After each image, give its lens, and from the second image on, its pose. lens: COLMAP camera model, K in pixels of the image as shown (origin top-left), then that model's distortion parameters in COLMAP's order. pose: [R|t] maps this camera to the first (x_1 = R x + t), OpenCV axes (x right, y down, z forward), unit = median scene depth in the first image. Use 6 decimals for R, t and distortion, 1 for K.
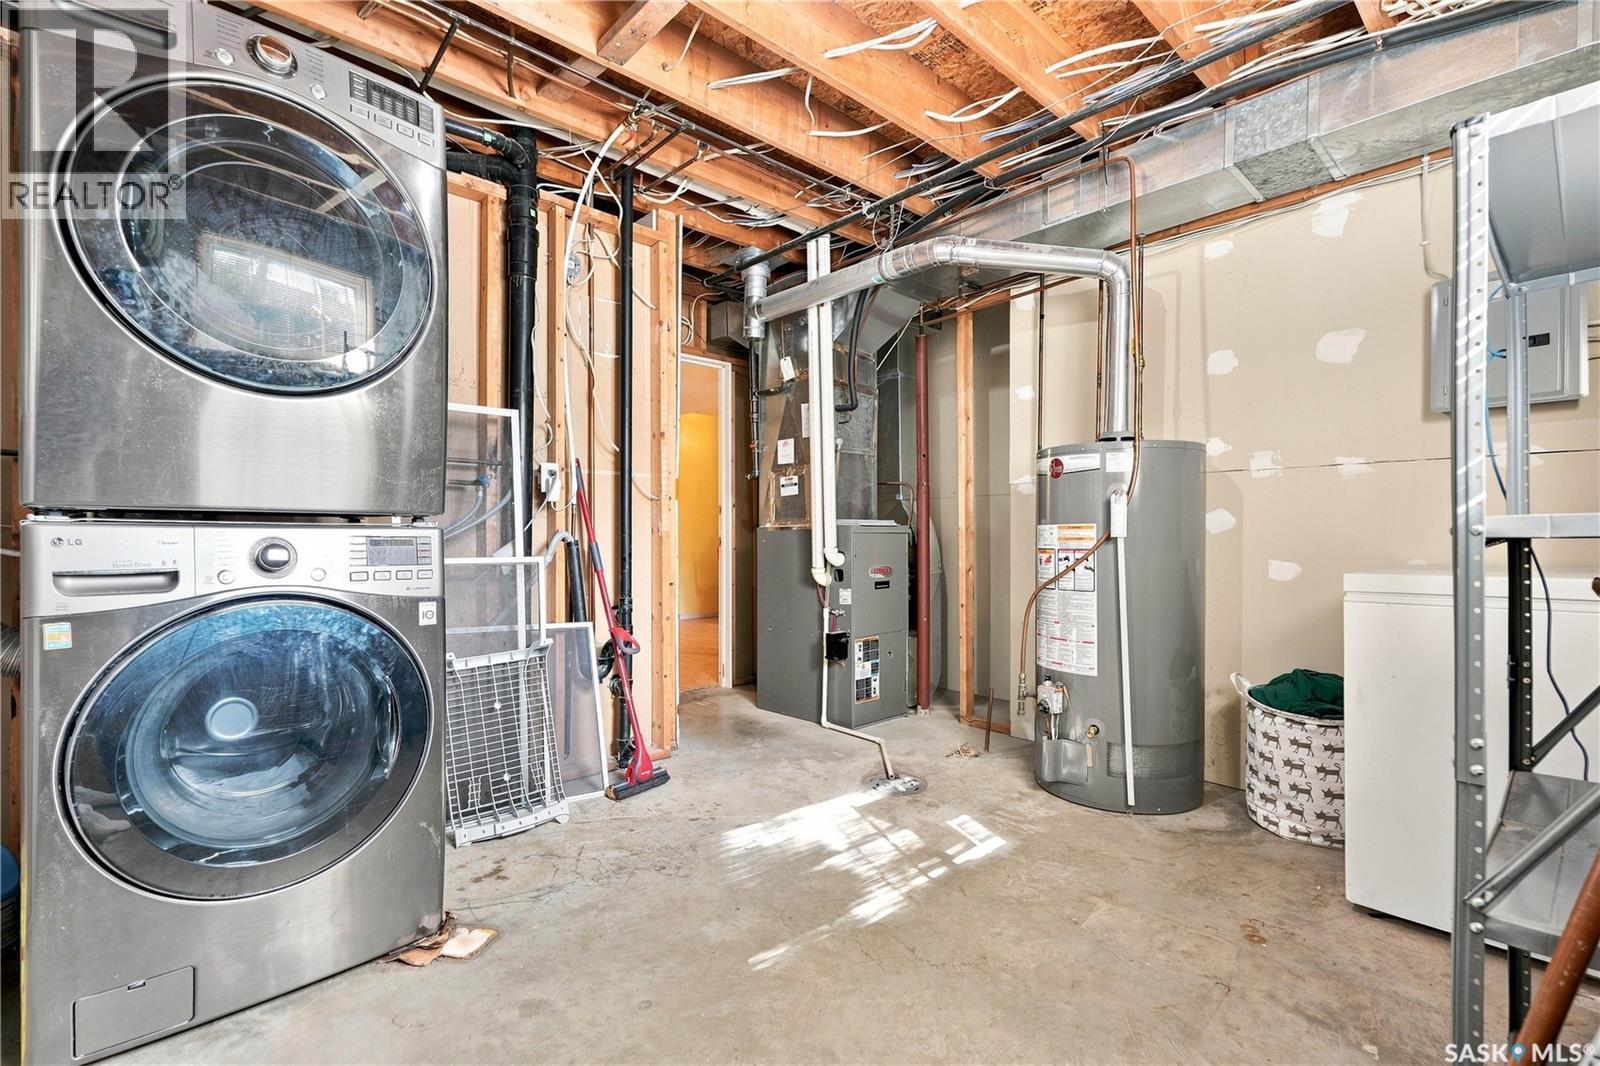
lens RADIAL K [[727.3, 0, 802.1], [0, 727.3, 538.8], [0, 0, 1]] dist [0.002694, 0.000147]
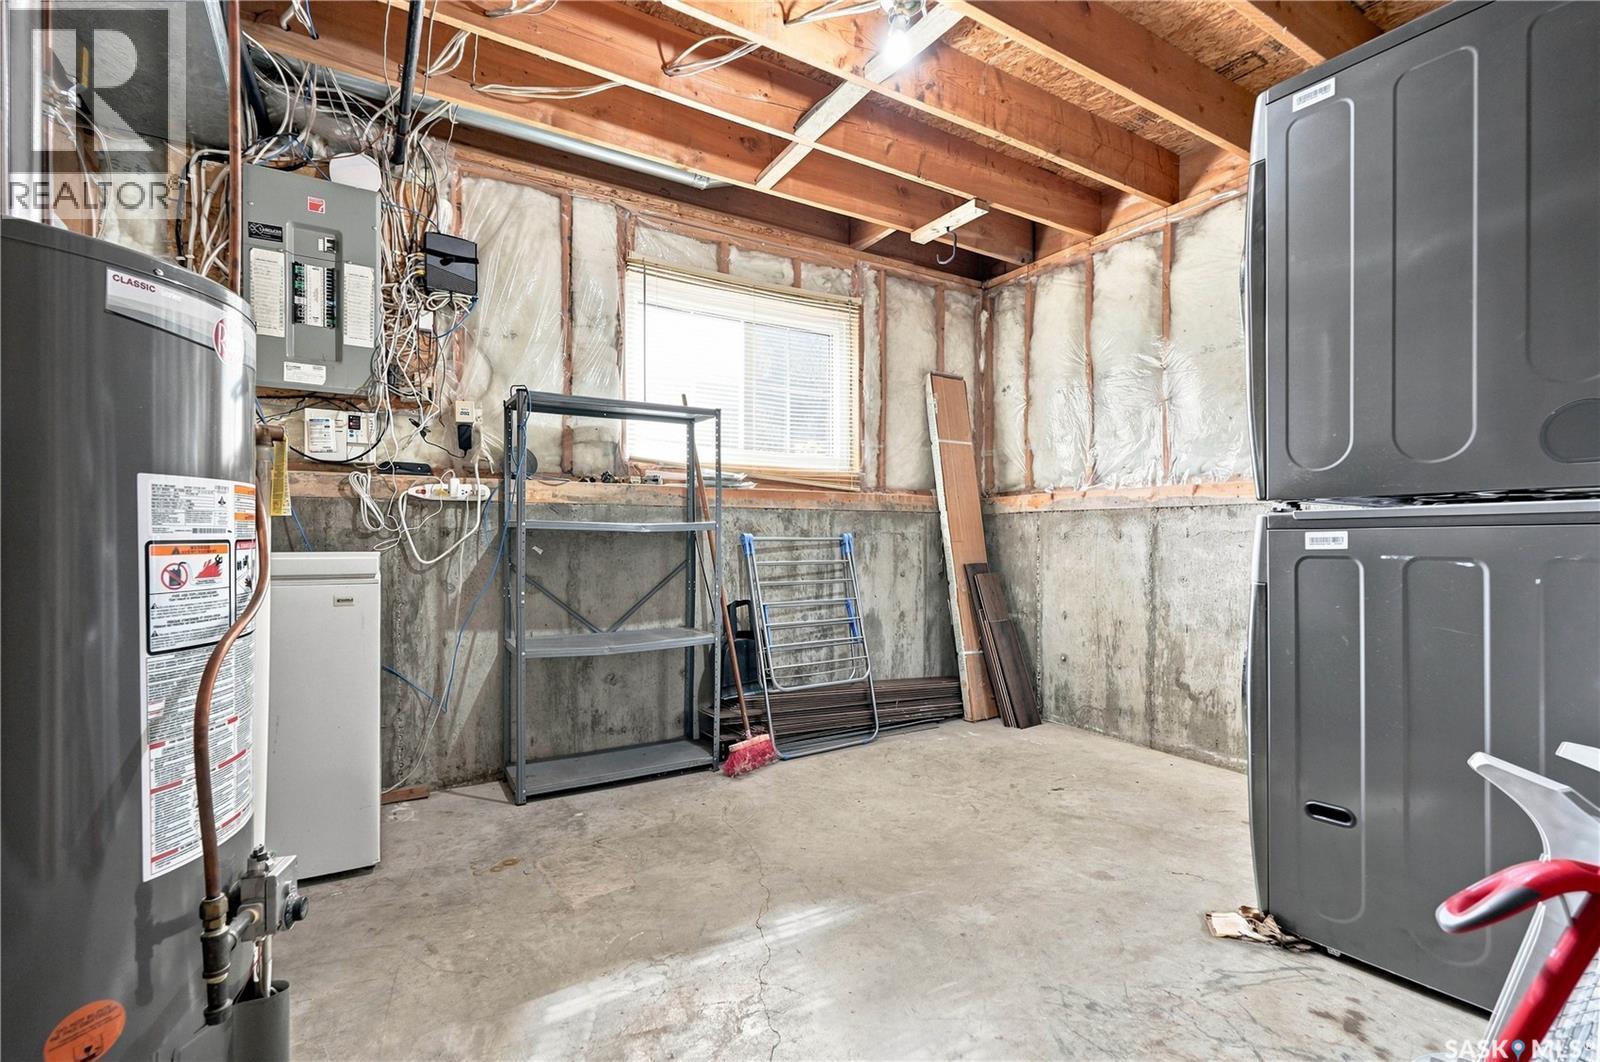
lens RADIAL K [[727.3, 0, 802.1], [0, 727.3, 536.8], [0, 0, 1]] dist [0.002694, 0.000147]
pose [[-0.982424, -0.003199, 0.186635, -0.060451], [-0.002519, 0.999989, 0.003883, 0.012691], [-0.186646, 0.003345, -0.982422, 1.966691]]
